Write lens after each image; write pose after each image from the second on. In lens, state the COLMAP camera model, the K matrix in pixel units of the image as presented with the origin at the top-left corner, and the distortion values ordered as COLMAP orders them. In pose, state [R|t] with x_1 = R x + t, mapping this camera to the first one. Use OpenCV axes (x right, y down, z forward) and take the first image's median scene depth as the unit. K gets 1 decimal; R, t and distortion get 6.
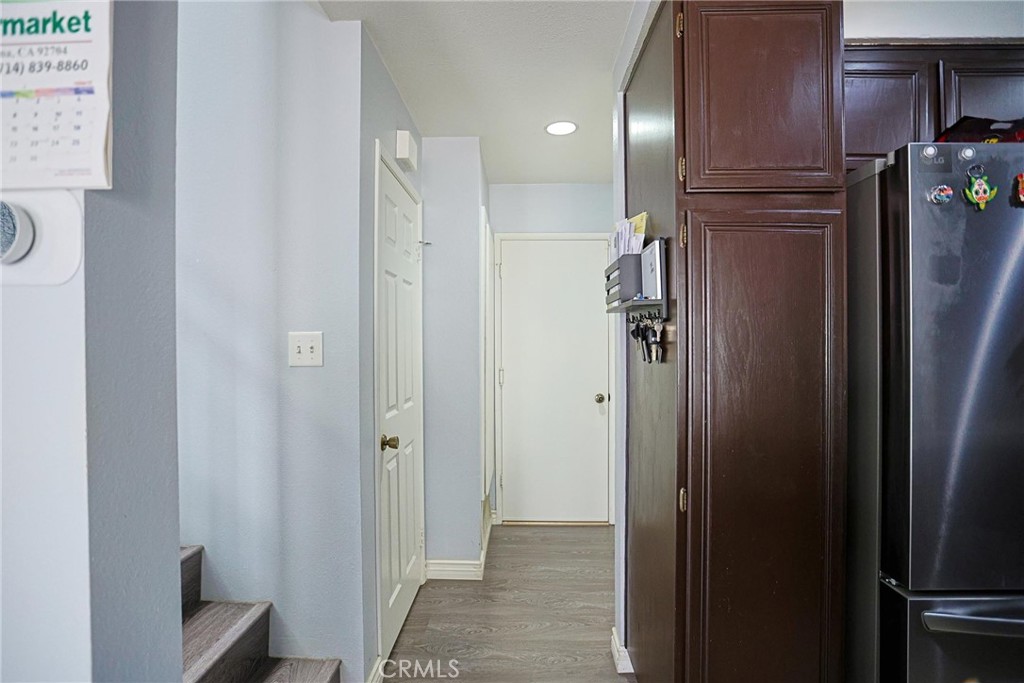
lens RADIAL K [[494.5, 0, 509.6], [0, 494.5, 344.9], [0, 0, 1]] dist [-0.038512, 0.016231]
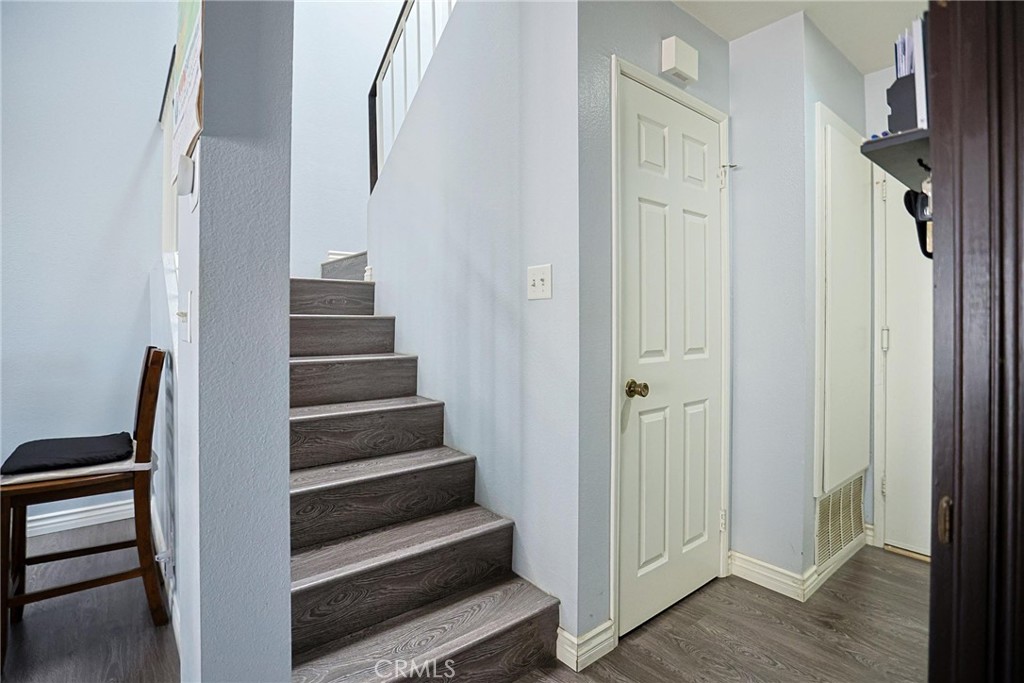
lens RADIAL K [[504.1, 0, 513.0], [0, 504.1, 319.4], [0, 0, 1]] dist [-0.046975, 0.025336]
pose [[0.660059, -0.000626, -0.751213, 0.257564], [-0.008182, 0.999934, -0.008023, 0.072523], [0.751169, 0.011442, 0.660011, 0.204209]]
